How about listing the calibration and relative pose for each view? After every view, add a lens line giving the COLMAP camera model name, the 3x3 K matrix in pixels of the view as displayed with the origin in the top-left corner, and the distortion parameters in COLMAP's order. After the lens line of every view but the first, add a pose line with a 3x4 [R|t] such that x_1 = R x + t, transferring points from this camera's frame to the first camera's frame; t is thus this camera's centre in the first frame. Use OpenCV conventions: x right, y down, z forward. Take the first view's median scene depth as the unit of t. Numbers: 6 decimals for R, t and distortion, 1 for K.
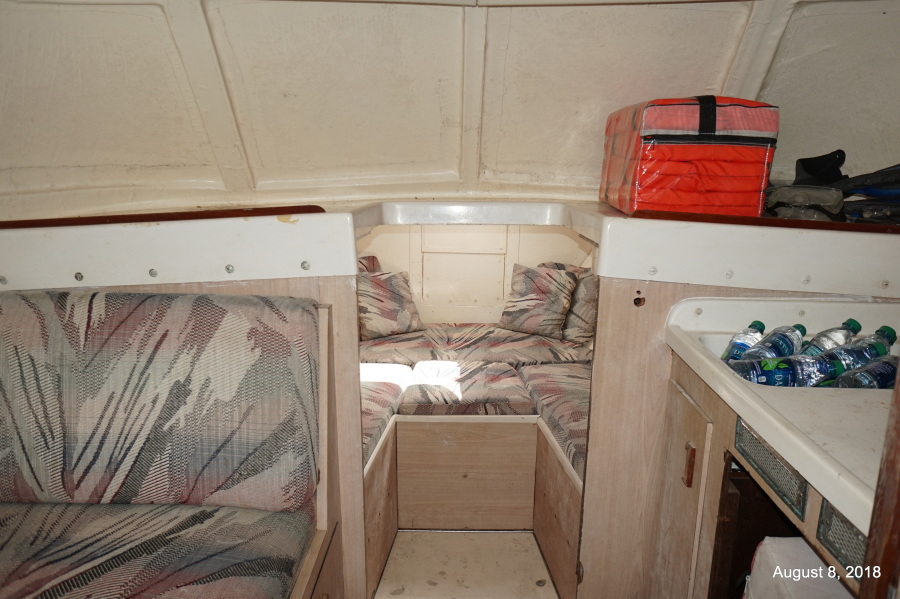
lens RADIAL K [[613.8, 0, 449.1], [0, 613.8, 291.9], [0, 0, 1]] dist [-0.073399, 0.100152]
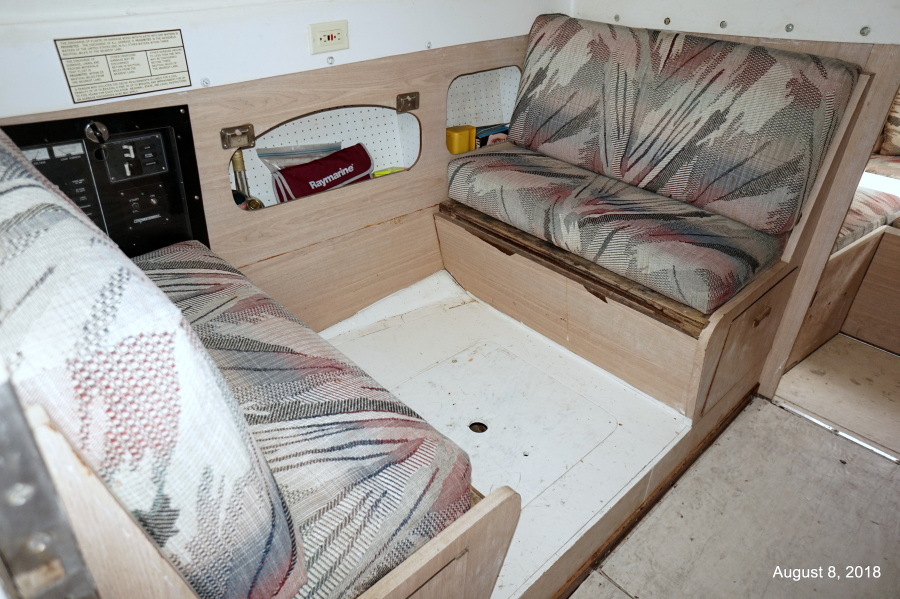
lens RADIAL K [[613.8, 0, 449.1], [0, 613.8, 291.9], [0, 0, 1]] dist [-0.073399, 0.100152]
pose [[0.706420, 0.378956, -0.597799, 0.039898], [-0.181355, 0.913310, 0.364657, 0.067963], [0.684165, -0.149187, 0.713906, -0.207038]]
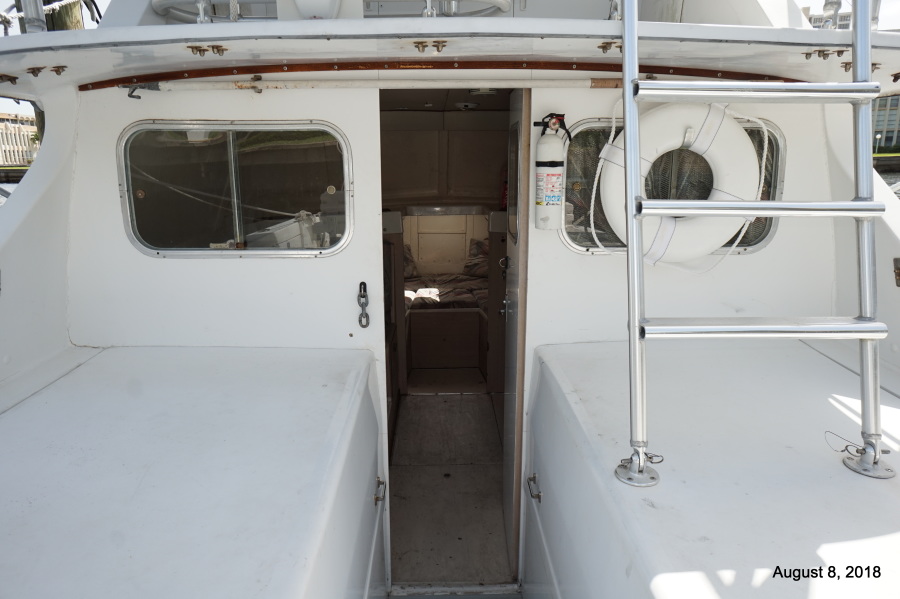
lens RADIAL K [[613.8, 0, 449.1], [0, 613.8, 291.9], [0, 0, 1]] dist [-0.073399, 0.100152]
pose [[0.999251, -0.022979, 0.031132, -0.018992], [0.022763, 0.999714, 0.007266, 0.131000], [-0.031290, -0.006552, 0.999489, -1.064961]]
